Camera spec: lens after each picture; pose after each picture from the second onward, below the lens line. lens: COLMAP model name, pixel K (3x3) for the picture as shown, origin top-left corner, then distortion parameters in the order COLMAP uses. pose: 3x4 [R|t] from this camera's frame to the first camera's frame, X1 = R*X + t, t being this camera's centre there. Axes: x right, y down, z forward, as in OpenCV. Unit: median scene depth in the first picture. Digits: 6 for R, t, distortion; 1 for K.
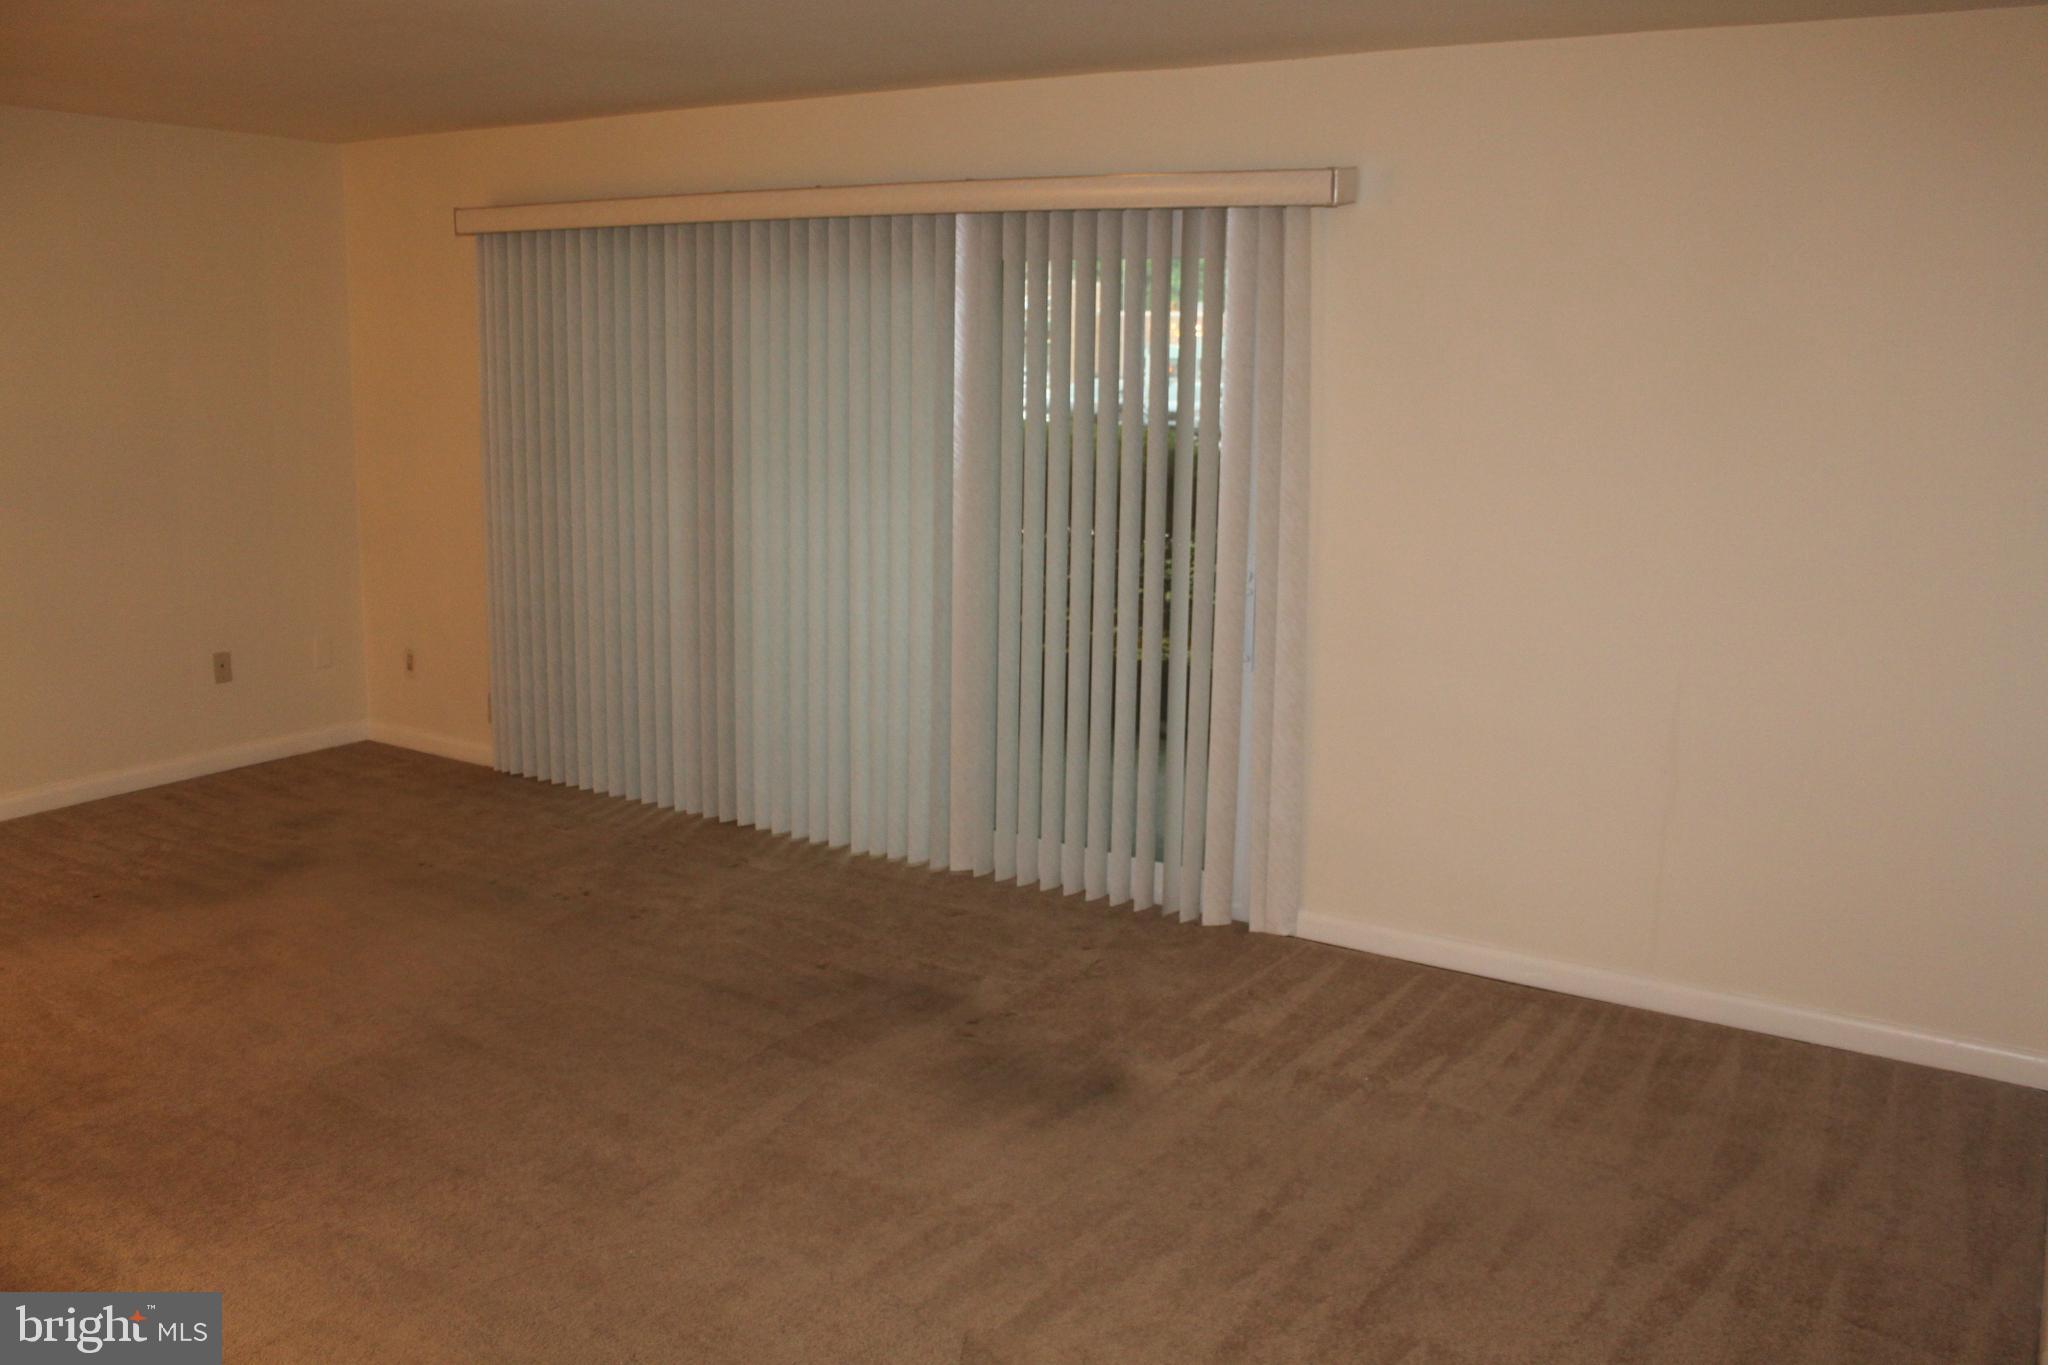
lens RADIAL K [[1687.3, 0, 1017.3], [0, 1687.3, 674.1], [0, 0, 1]] dist [-0.163484, 0.135177]
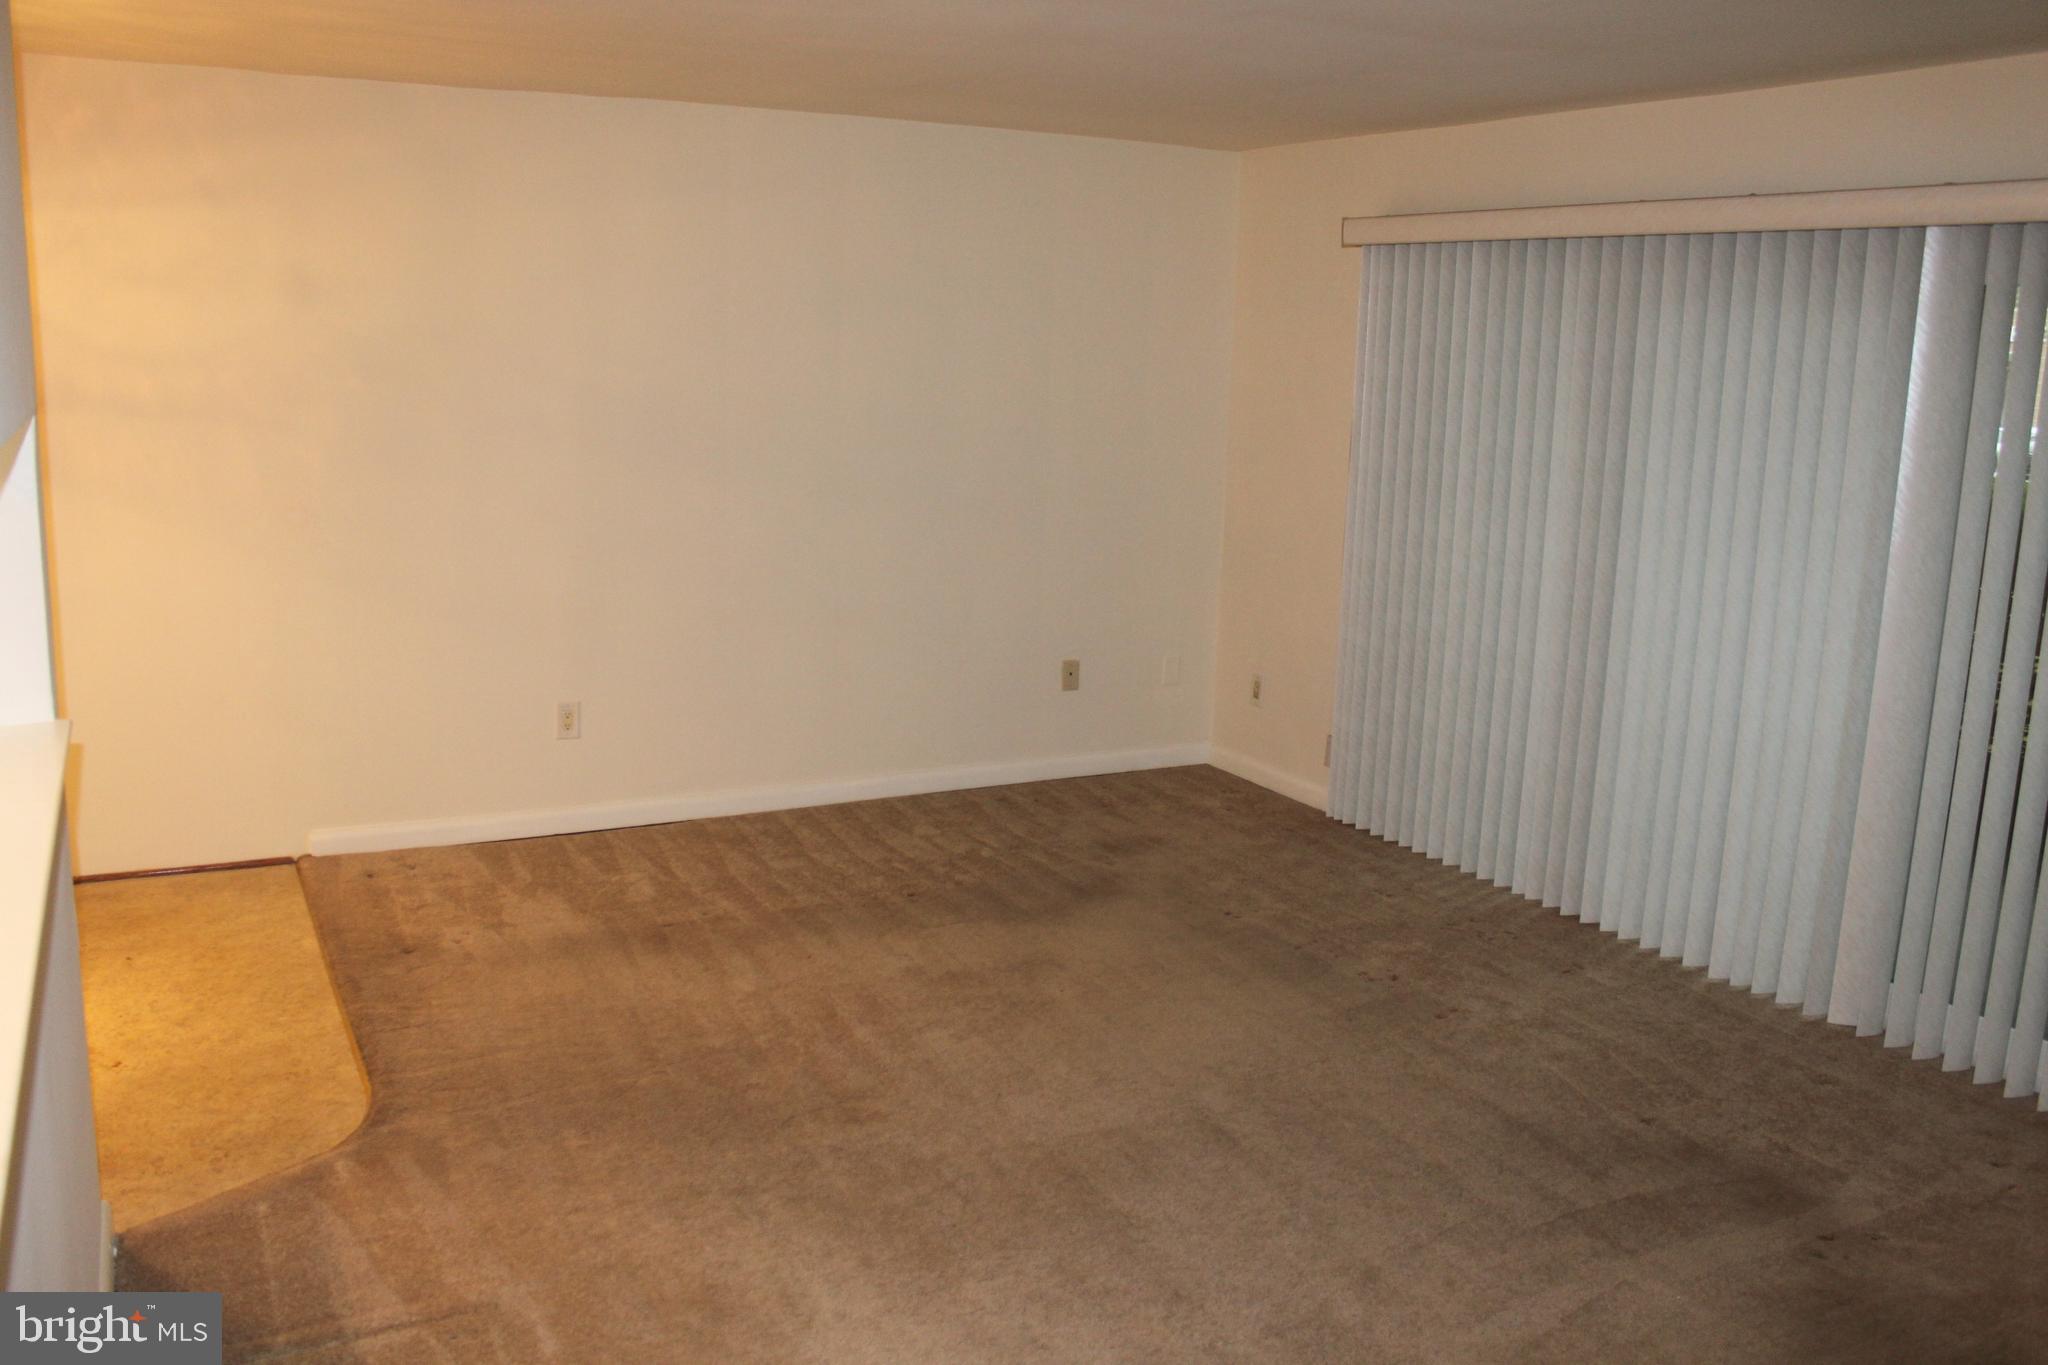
lens RADIAL K [[1687.3, 0, 1017.3], [0, 1687.3, 674.1], [0, 0, 1]] dist [-0.163484, 0.135177]
pose [[0.860845, 0.108235, -0.497224, -0.003705], [-0.112366, 0.993430, 0.021709, -0.026452], [0.496307, 0.037183, 0.867350, 0.104091]]
